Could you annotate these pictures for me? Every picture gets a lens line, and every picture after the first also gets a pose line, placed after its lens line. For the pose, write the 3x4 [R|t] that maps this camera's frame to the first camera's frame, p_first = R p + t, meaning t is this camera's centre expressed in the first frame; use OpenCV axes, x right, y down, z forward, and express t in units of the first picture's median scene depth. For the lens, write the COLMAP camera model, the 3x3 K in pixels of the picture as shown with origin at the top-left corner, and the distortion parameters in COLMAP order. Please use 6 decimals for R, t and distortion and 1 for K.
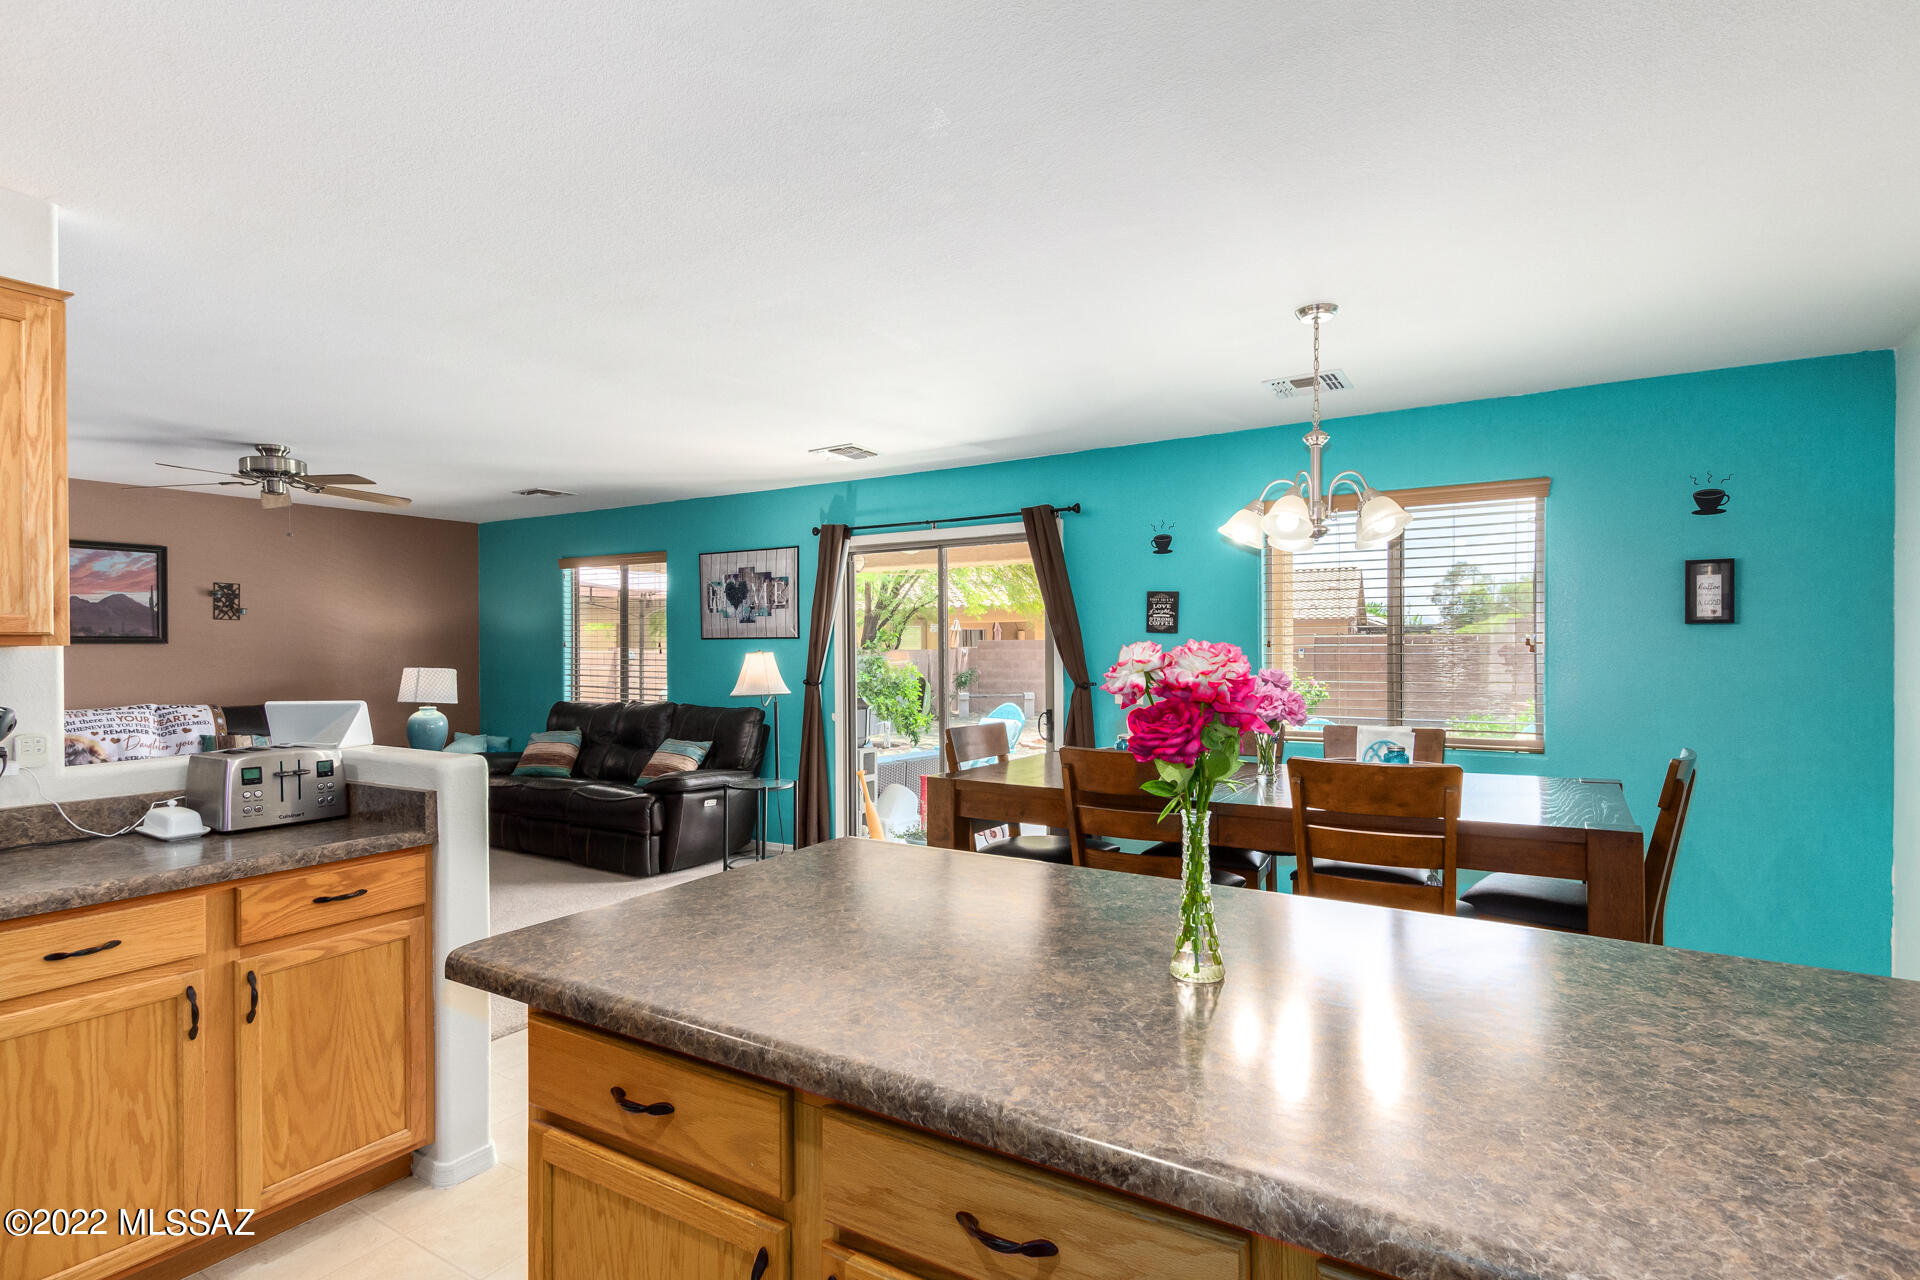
lens RADIAL K [[964.2, 0, 966.5], [0, 964.2, 652.2], [0, 0, 1]] dist [0.031585, -0.011645]
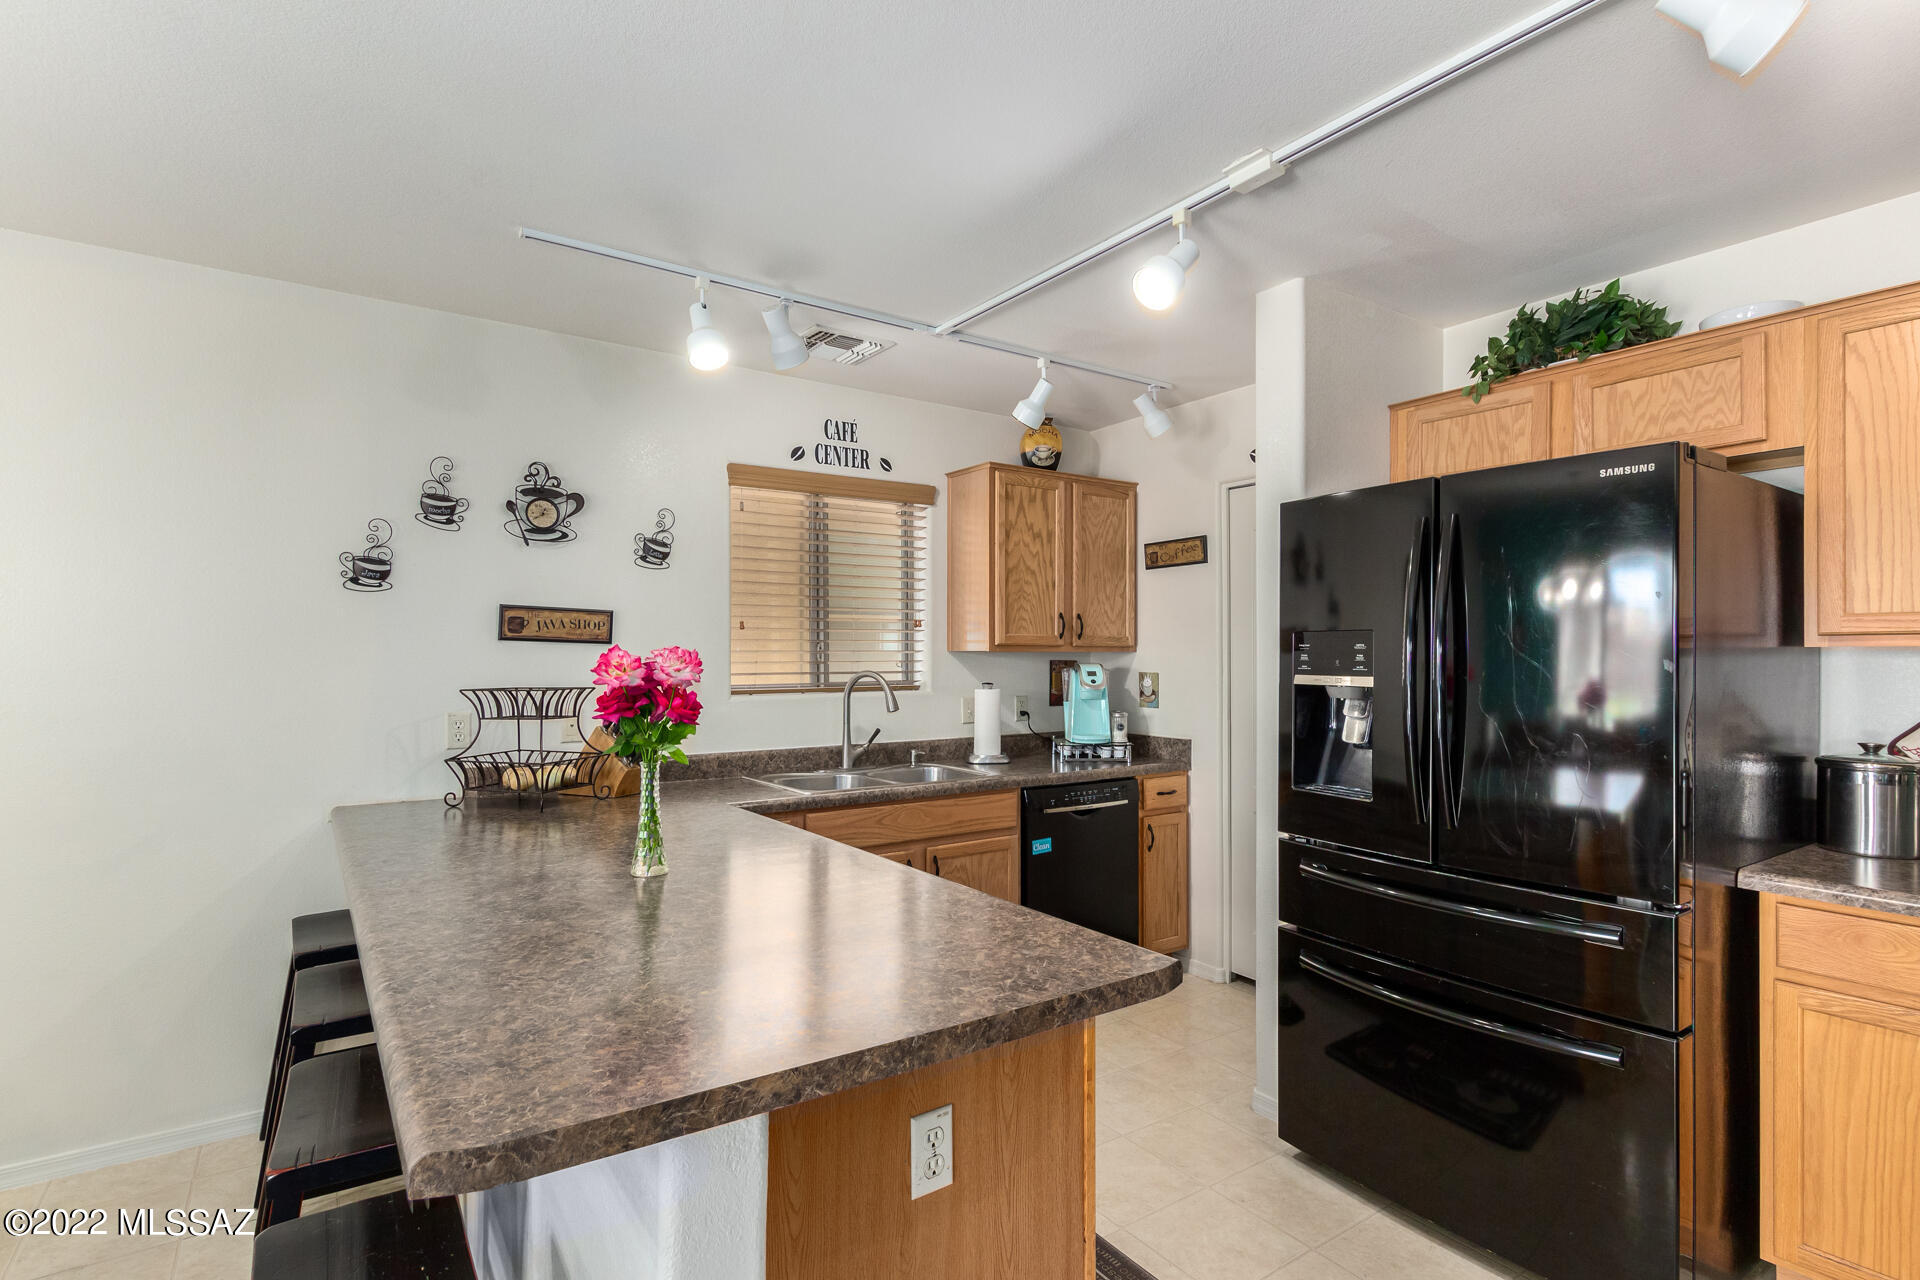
lens RADIAL K [[938.5, 0, 962.6], [0, 938.5, 653.2], [0, 0, 1]] dist [0.016619, -0.000886]
pose [[-0.922242, 0.005288, 0.386578, -0.174229], [0.006592, 0.999976, 0.002048, -0.000353], [-0.386558, 0.004437, -0.922255, 0.489163]]
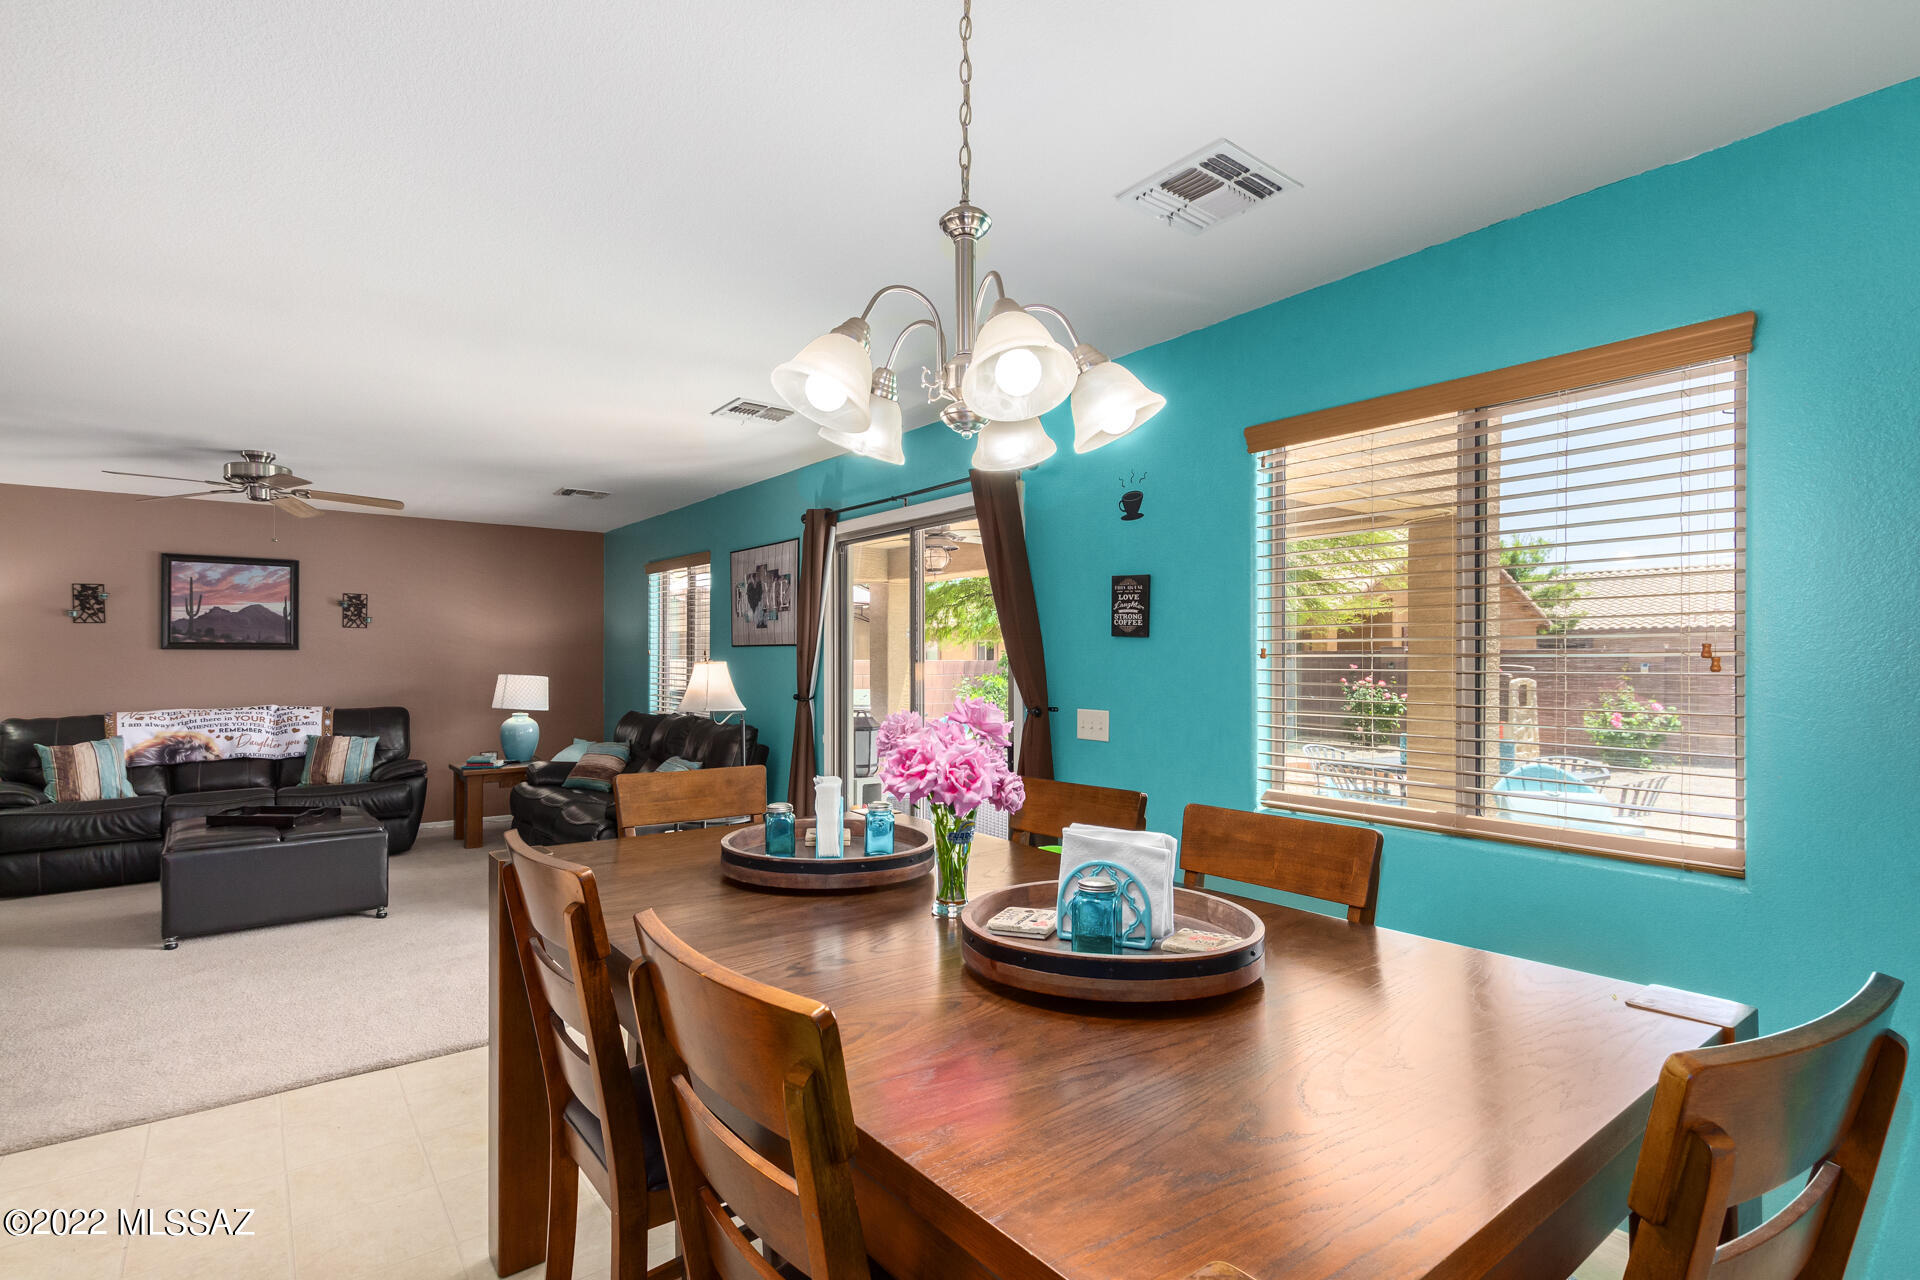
lens RADIAL K [[950.3, 0, 961.5], [0, 950.3, 654.3], [0, 0, 1]] dist [0.044631, -0.019578]
pose [[0.934240, 0.004557, -0.356616, 0.282359], [-0.007661, 0.999944, -0.007290, -0.001559], [0.356563, 0.009542, 0.934222, 0.286417]]
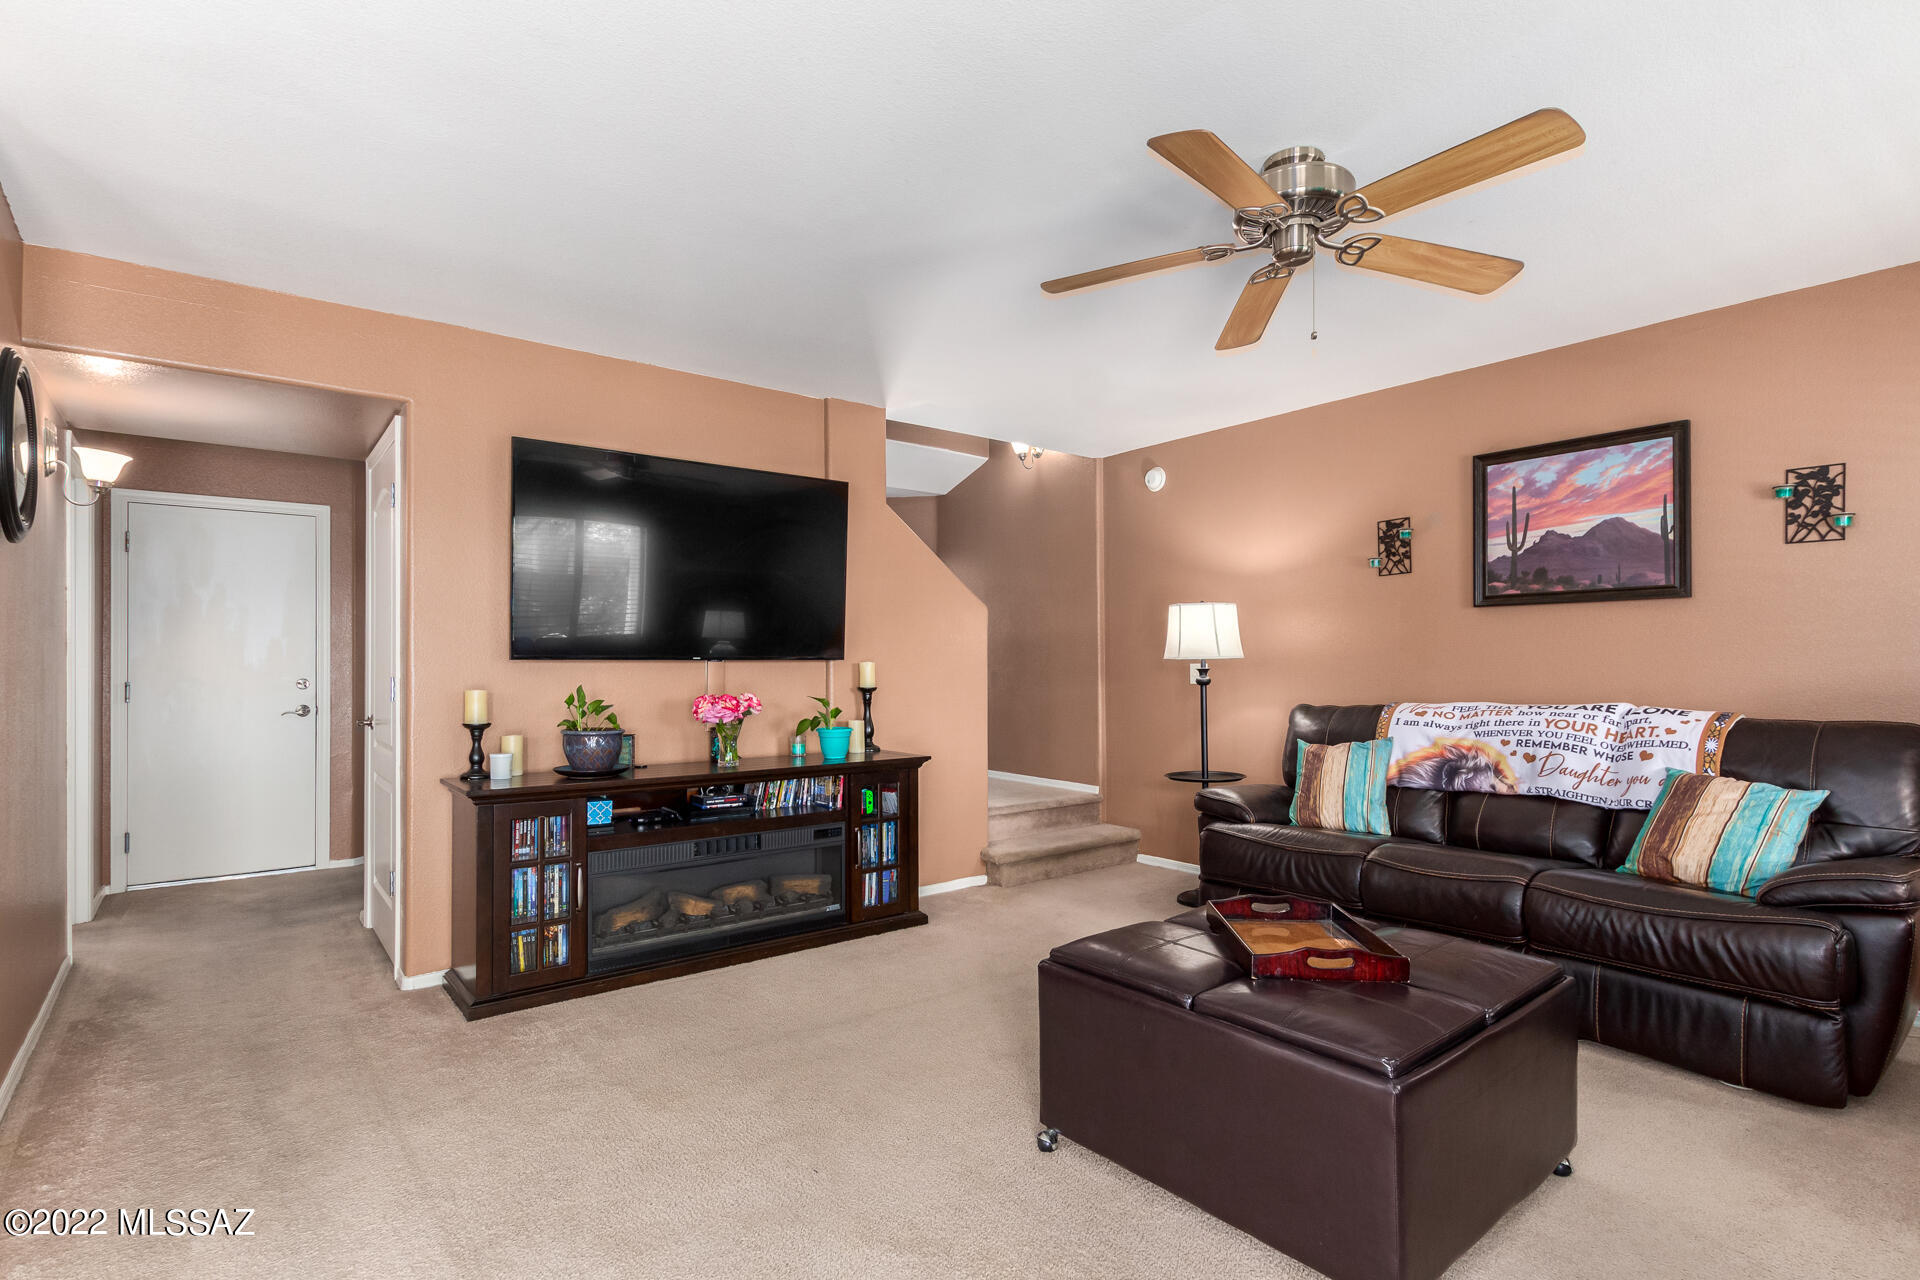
lens RADIAL K [[949.8, 0, 964.5], [0, 949.8, 654.9], [0, 0, 1]] dist [0.014155, -0.001251]
pose [[-0.337095, -0.001869, -0.941469, -0.190917], [0.000123, 0.999998, -0.002029, 0.027526], [0.941471, -0.000799, -0.337094, 0.880967]]
